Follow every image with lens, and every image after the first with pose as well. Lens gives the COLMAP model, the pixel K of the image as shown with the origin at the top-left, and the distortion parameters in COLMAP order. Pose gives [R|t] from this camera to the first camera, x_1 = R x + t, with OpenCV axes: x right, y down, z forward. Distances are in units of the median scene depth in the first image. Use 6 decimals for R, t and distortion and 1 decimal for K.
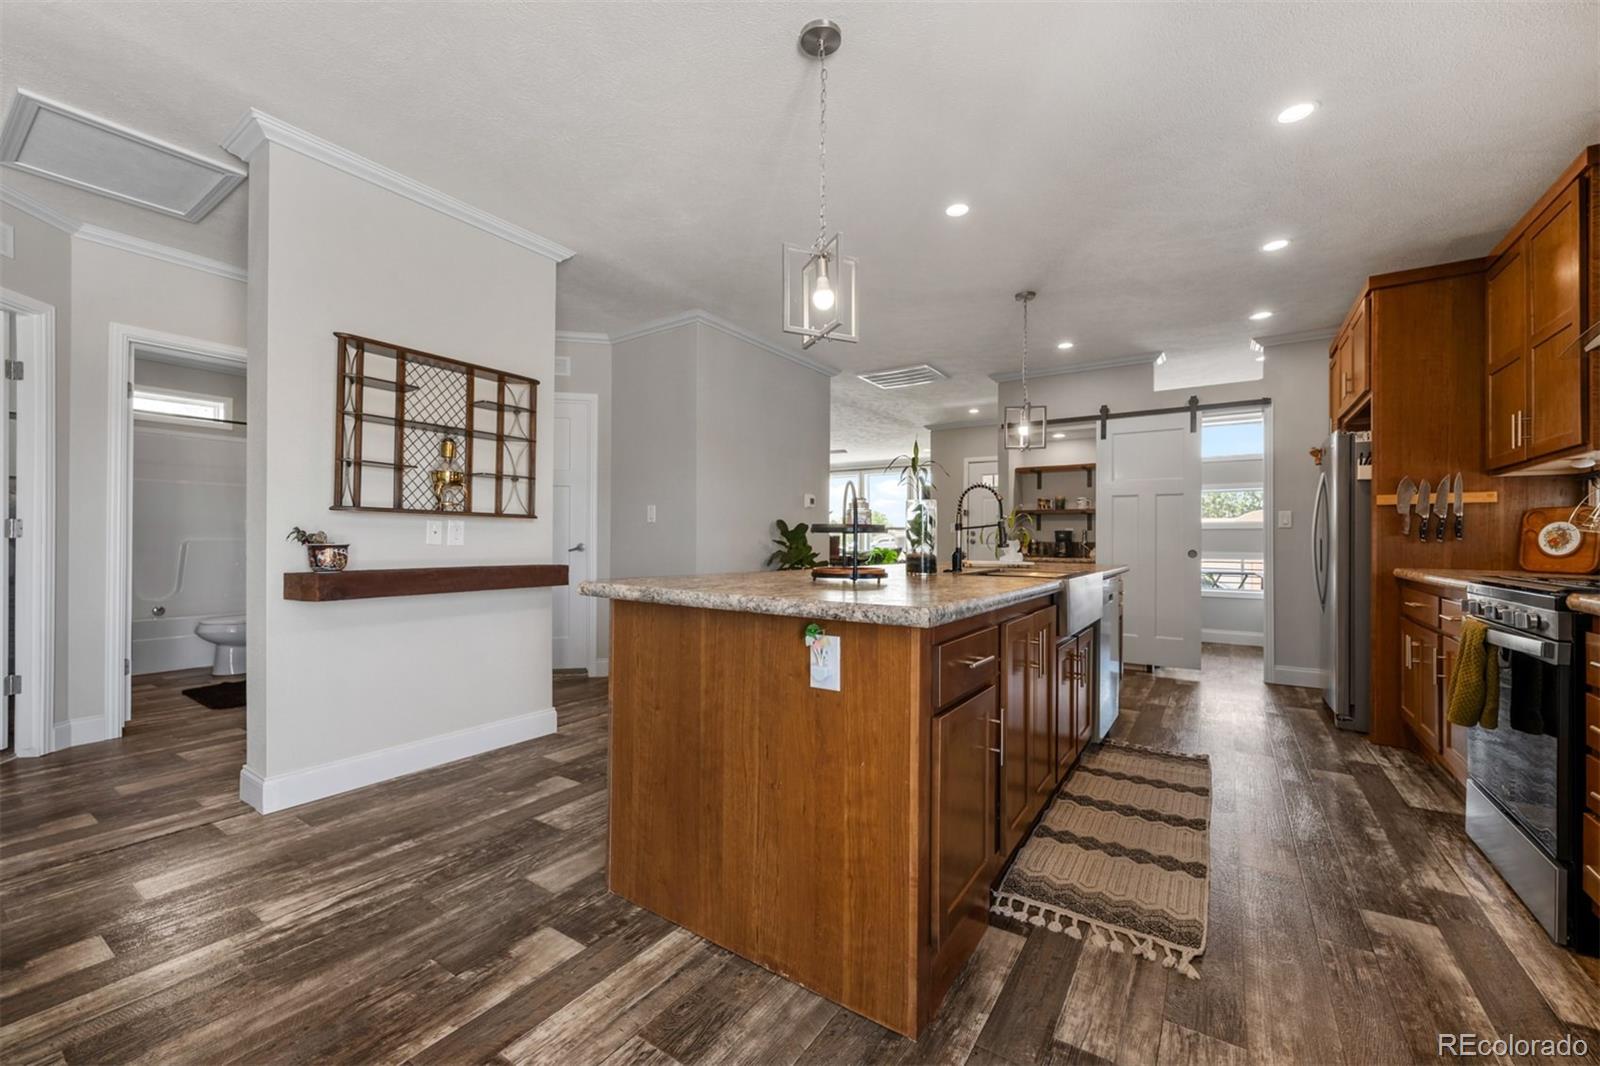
lens RADIAL K [[636.7, 0, 801.0], [0, 636.7, 535.7], [0, 0, 1]] dist [0.000926, -0.000117]
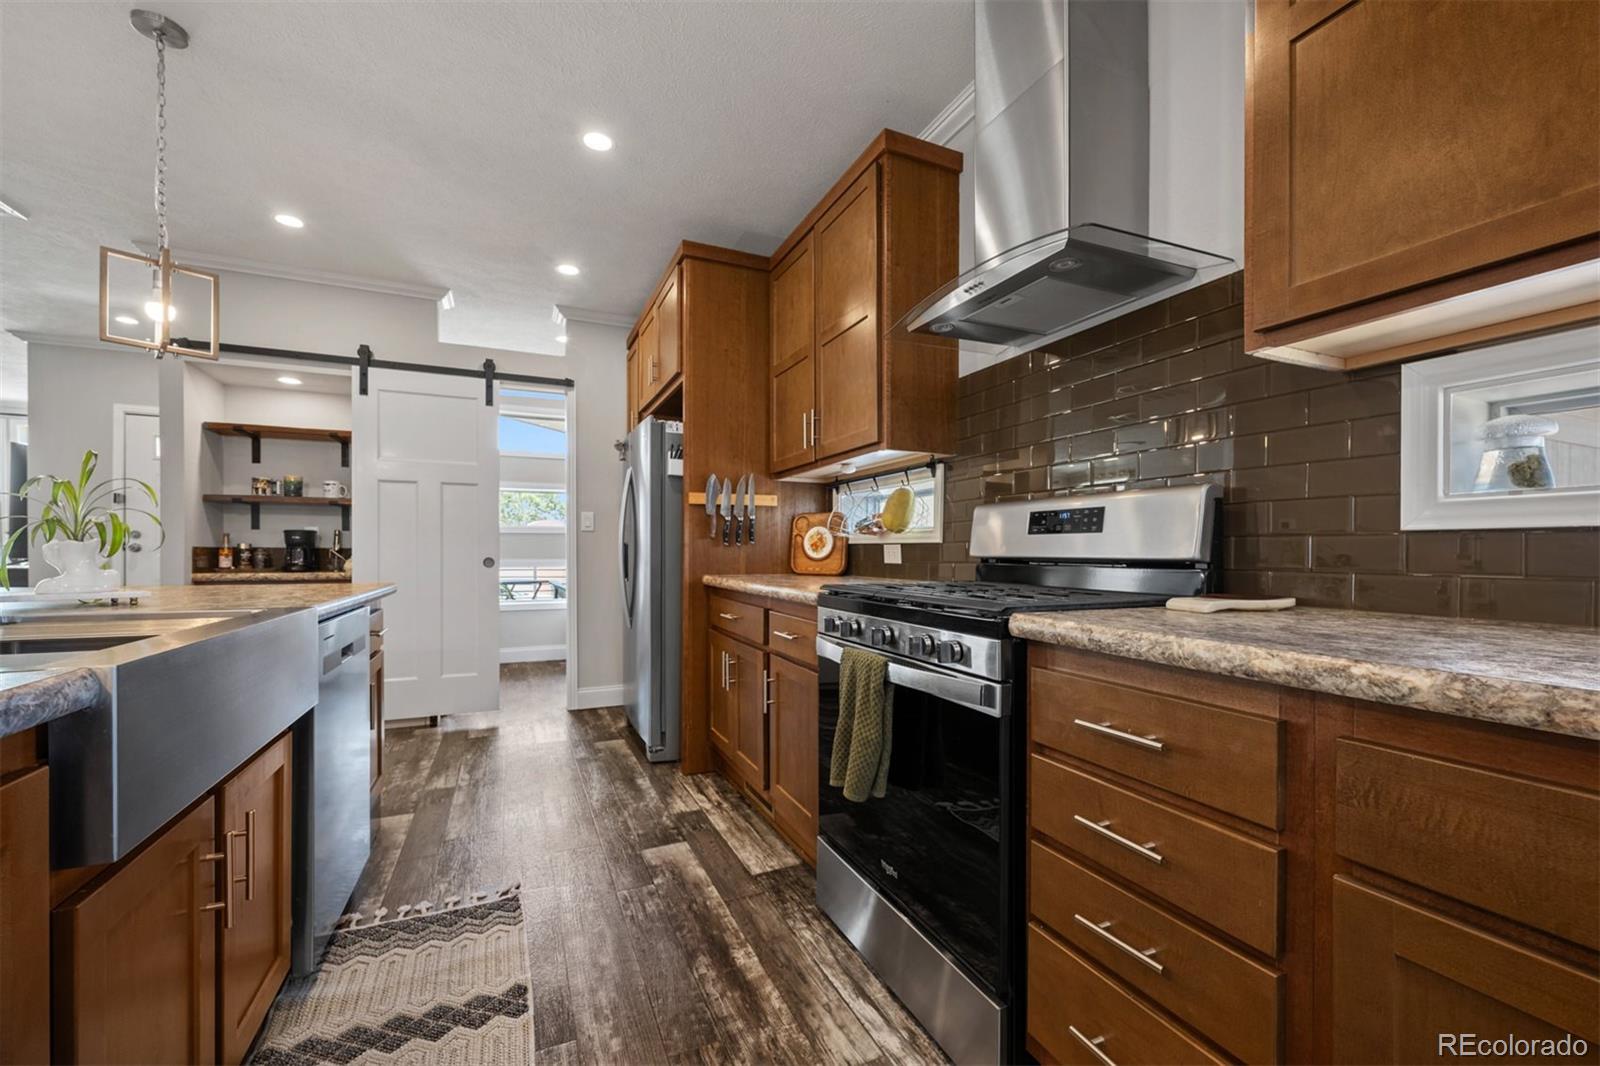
lens RADIAL K [[638.5, 0, 793.0], [0, 638.5, 557.3], [0, 0, 1]] dist [-0.000086, -0.000388]
pose [[0.537666, -0.012690, 0.843062, 0.236430], [-0.005565, 0.999812, 0.018599, 0.008508], [-0.843139, -0.014691, 0.537494, 0.402224]]
